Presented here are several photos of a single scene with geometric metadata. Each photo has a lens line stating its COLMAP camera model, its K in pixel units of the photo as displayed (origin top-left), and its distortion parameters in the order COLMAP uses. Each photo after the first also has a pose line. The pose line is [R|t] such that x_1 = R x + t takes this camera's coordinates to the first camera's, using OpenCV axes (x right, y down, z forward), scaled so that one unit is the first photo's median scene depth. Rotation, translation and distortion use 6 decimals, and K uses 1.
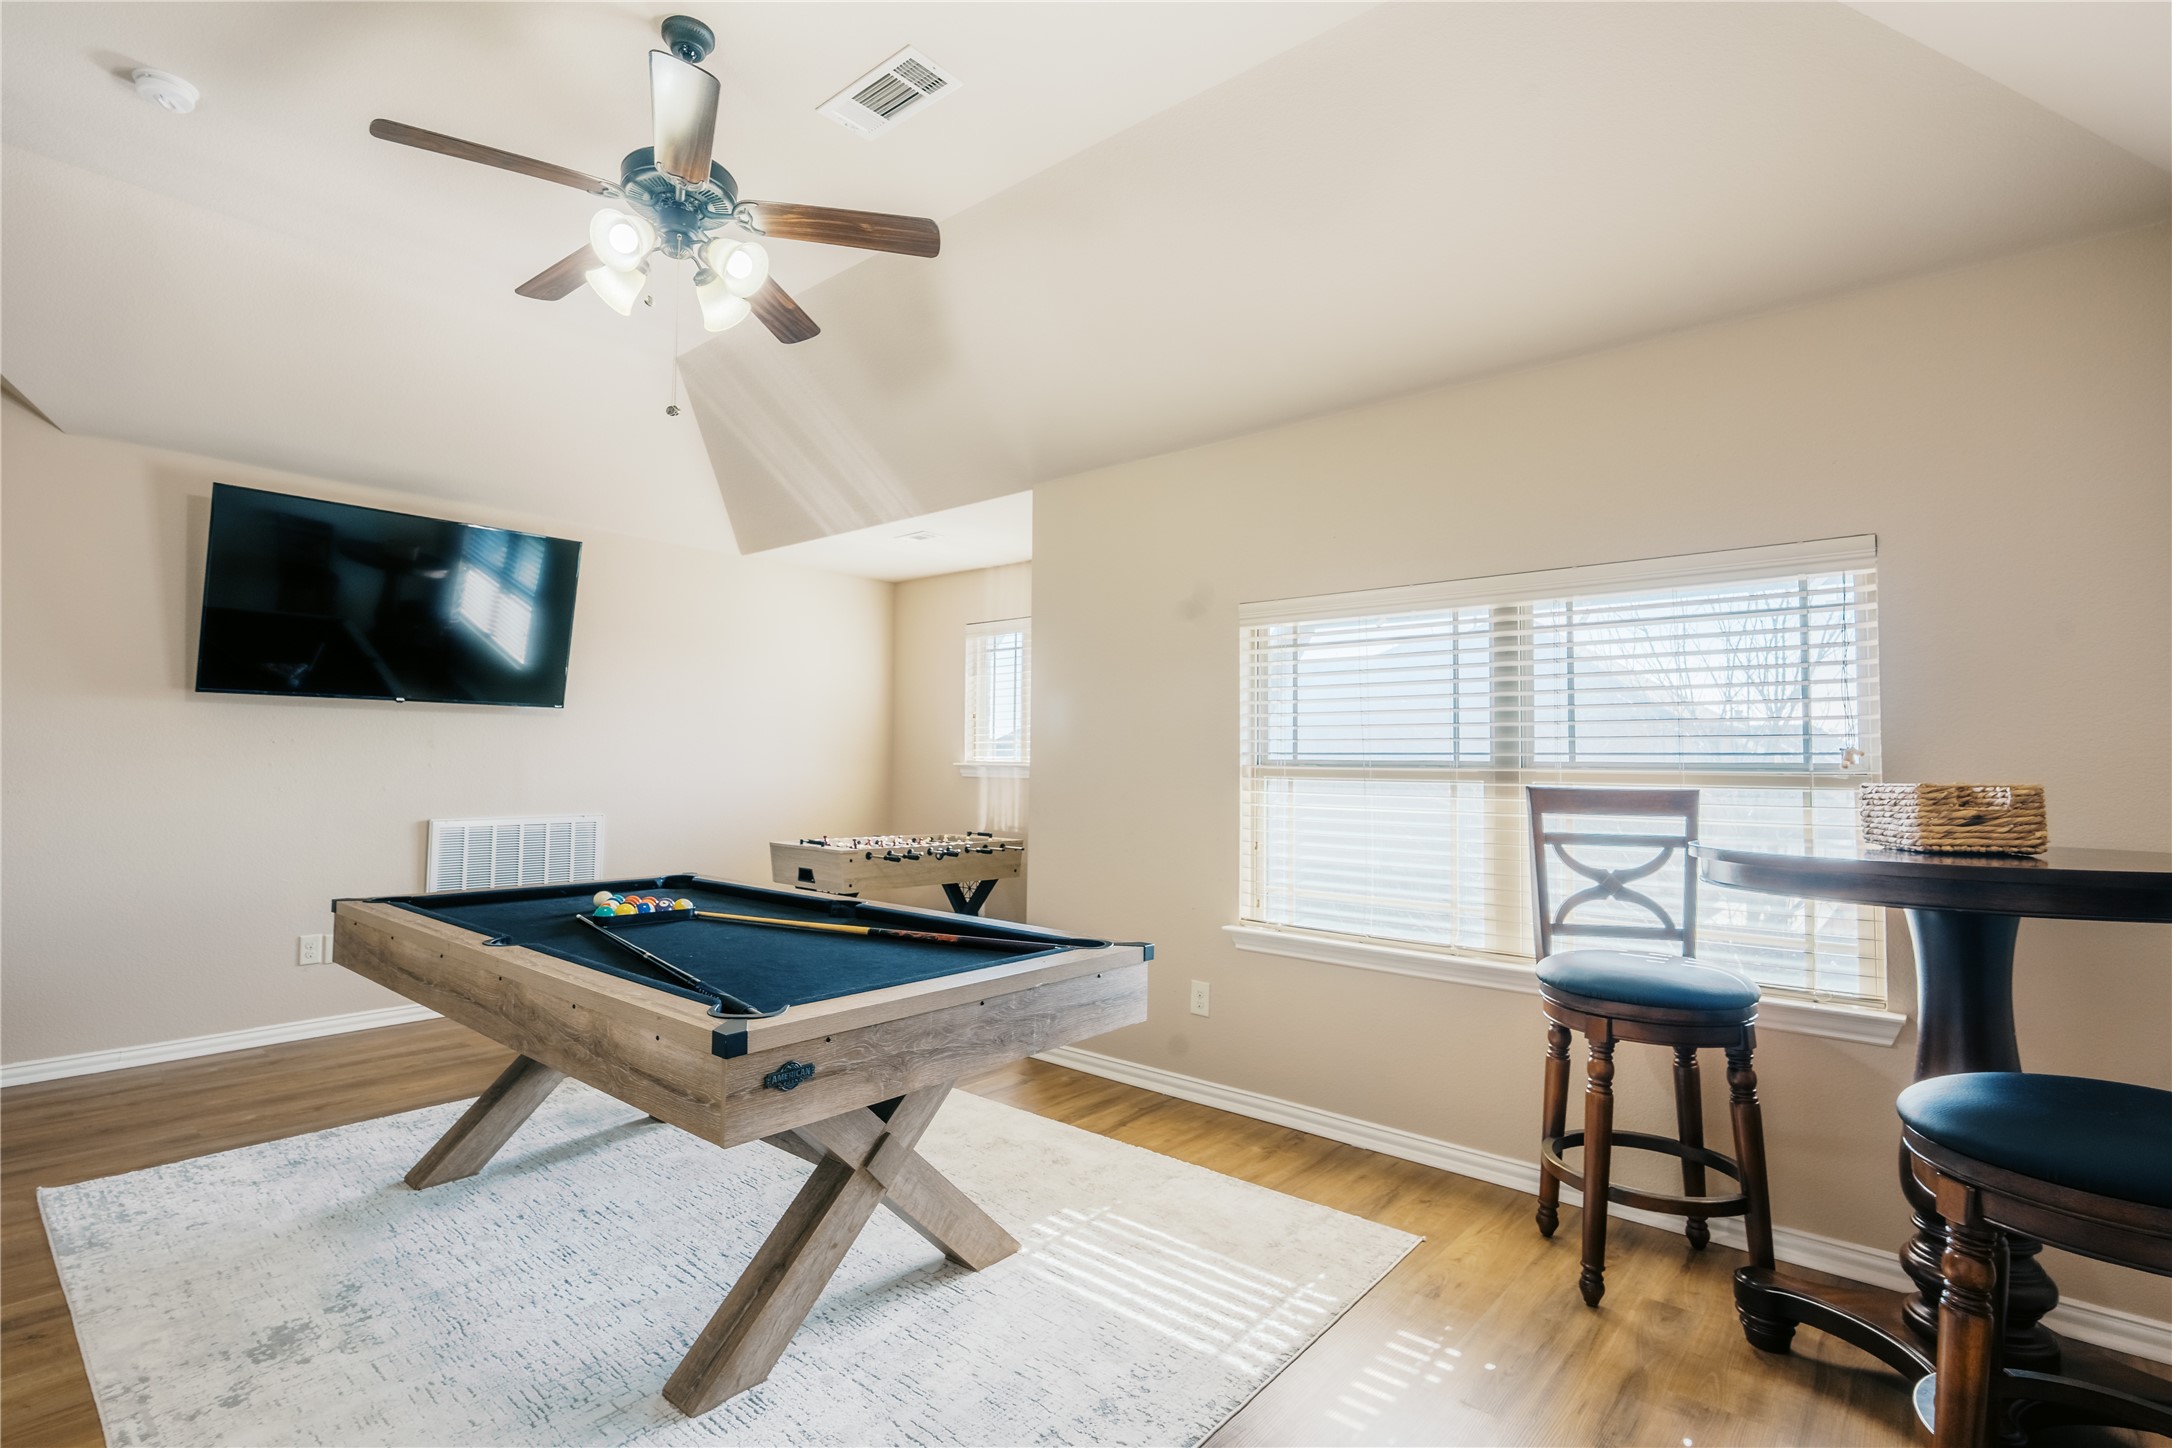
lens RADIAL K [[1011.8, 0, 1011.6], [0, 1011.8, 723.2], [0, 0, 1]] dist [0.001177, 0.000328]
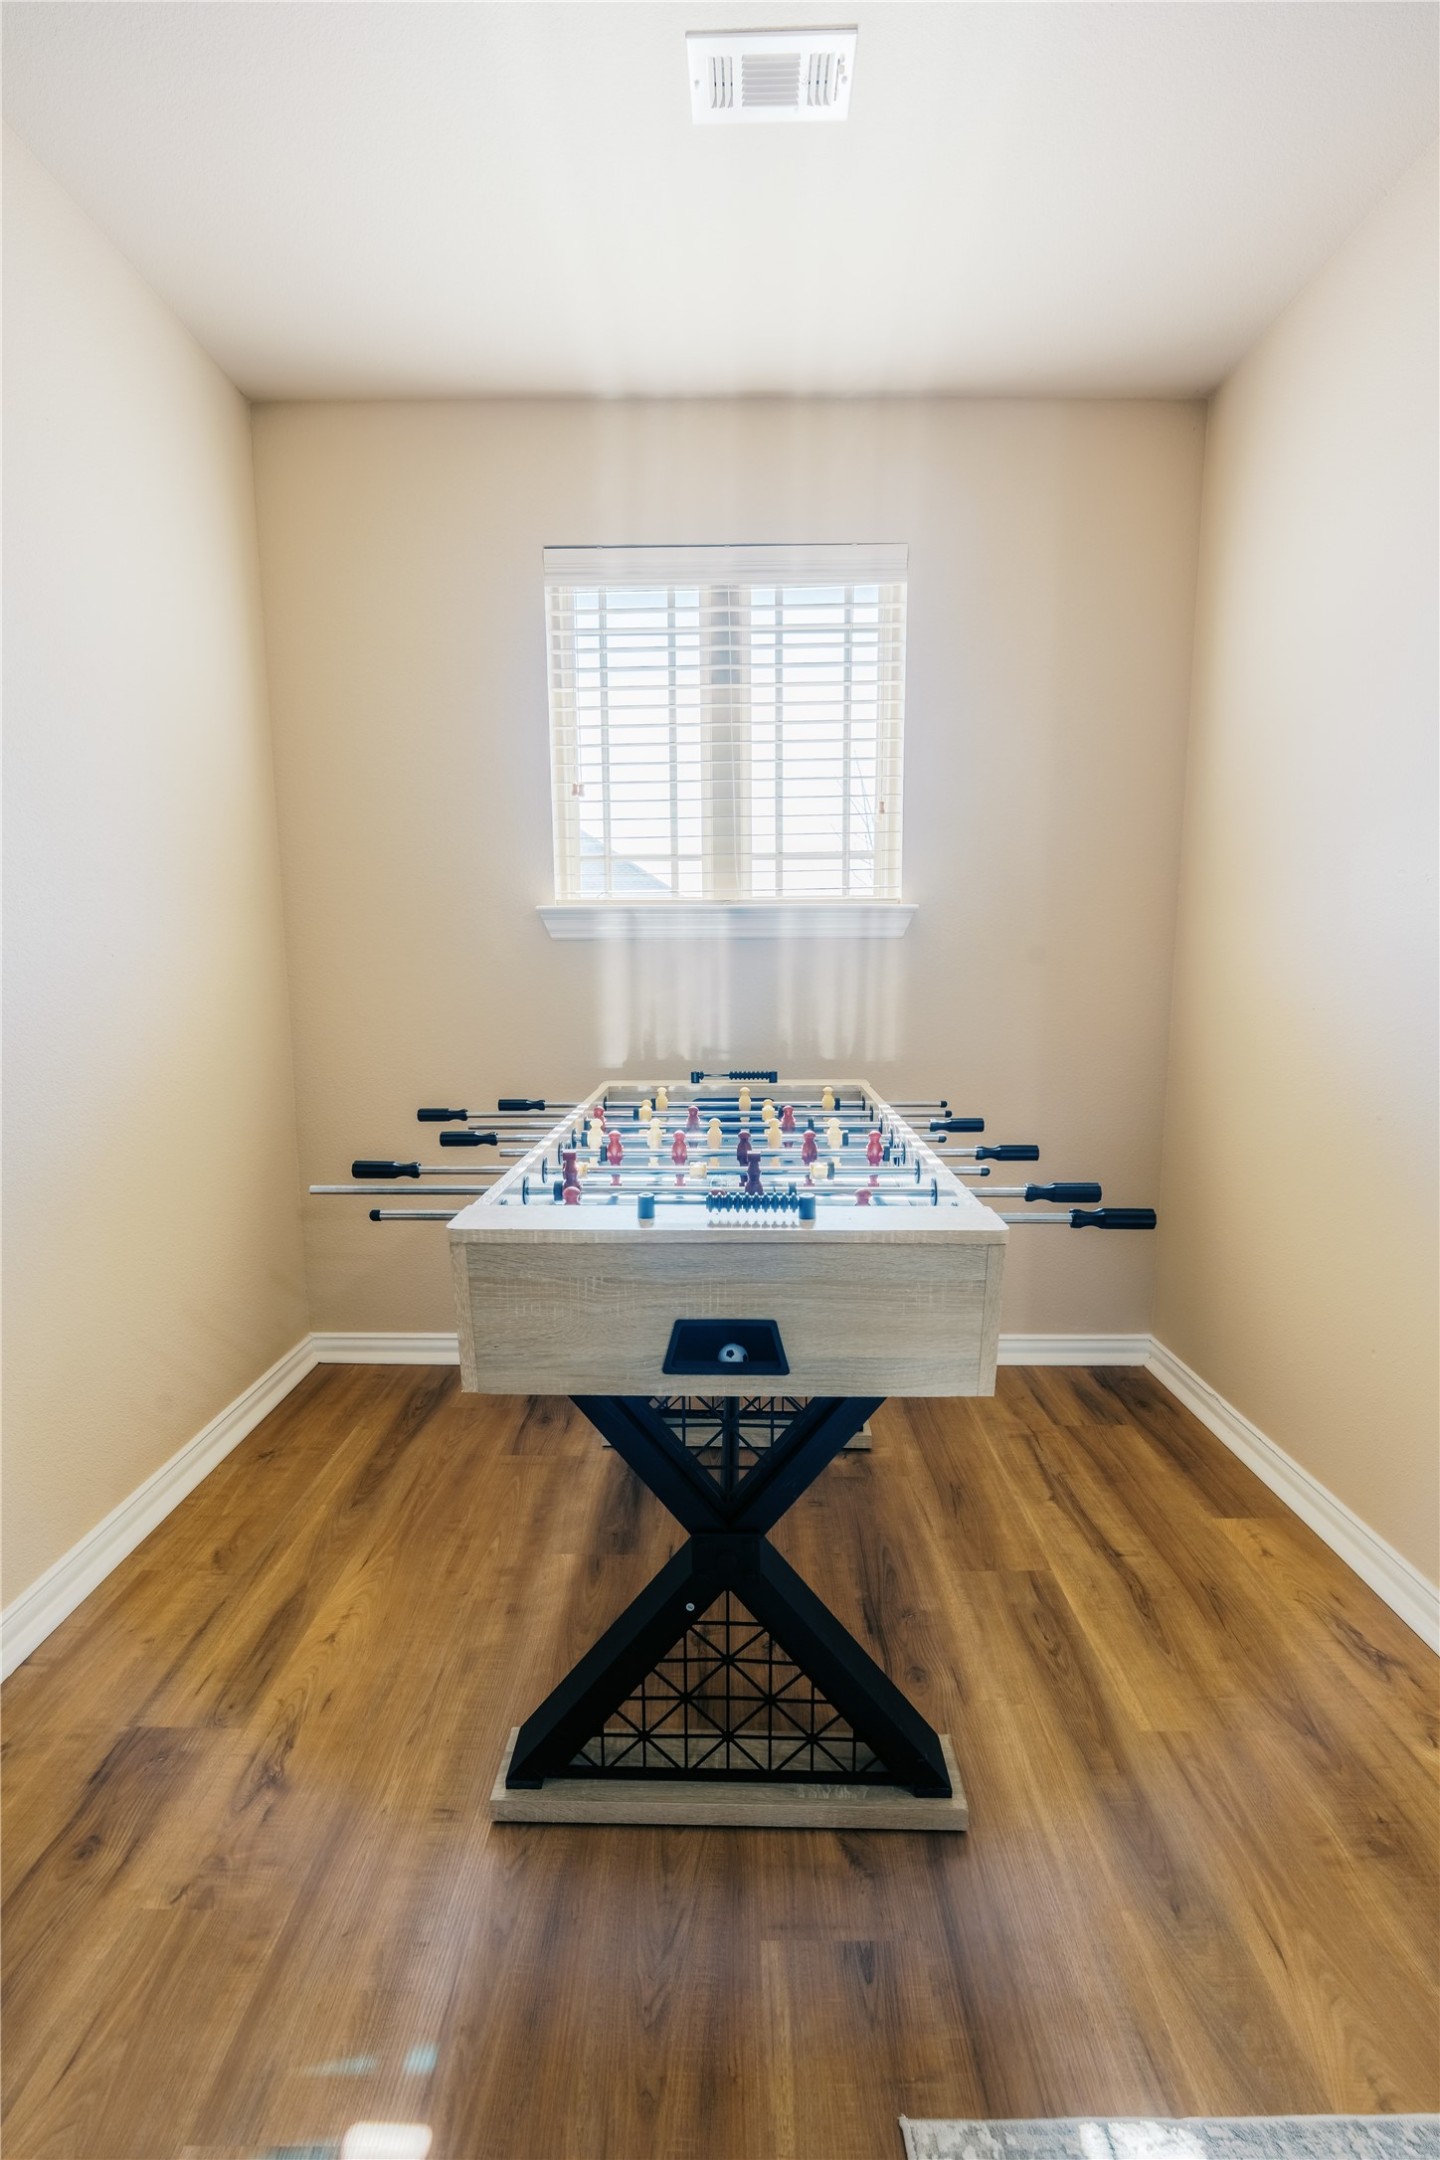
lens RADIAL K [[989.4, 0, 720.0], [0, 989.4, 1080.0], [0, 0, 1]] dist [-0.011200, -0.000256]
pose [[0.743248, -0.114455, 0.659153, -0.524718], [-0.006217, 0.984033, 0.177877, 0.073173], [-0.668987, -0.136304, 0.730669, 1.270402]]
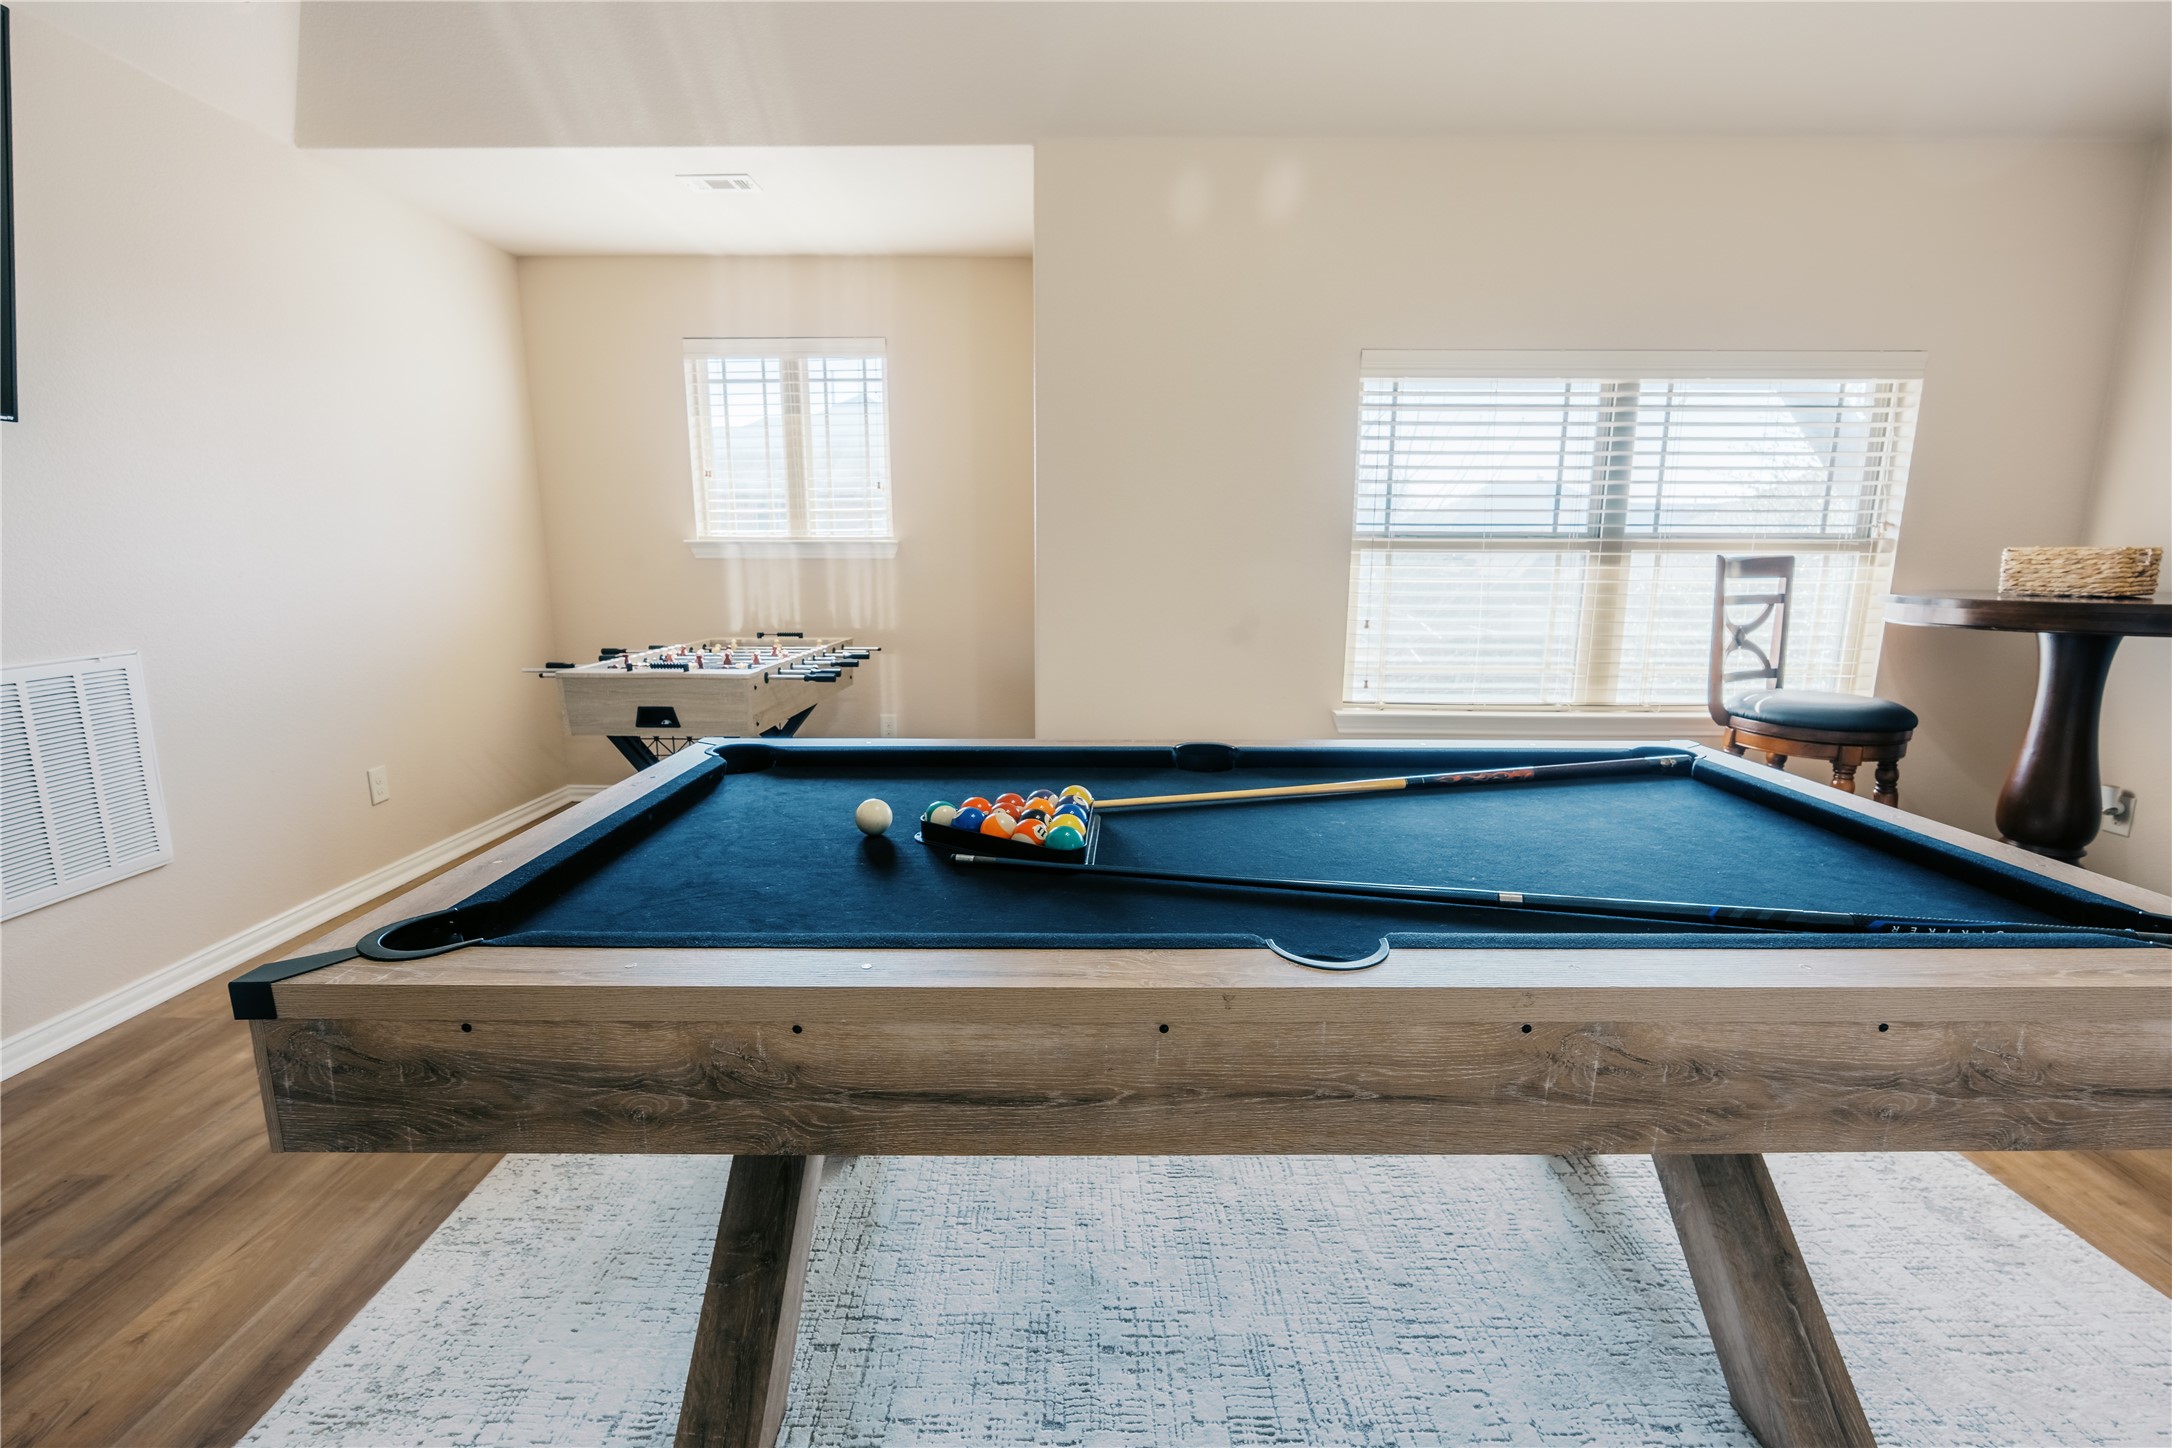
lens RADIAL K [[959.0, 0, 1075.0], [0, 959.0, 729.8], [0, 0, 1]] dist [-0.010552, 0.000129]
pose [[0.742857, -0.142745, 0.654054, -0.614883], [-0.017929, 0.972410, 0.232589, 0.014897], [-0.669210, -0.184507, 0.719803, 0.577773]]
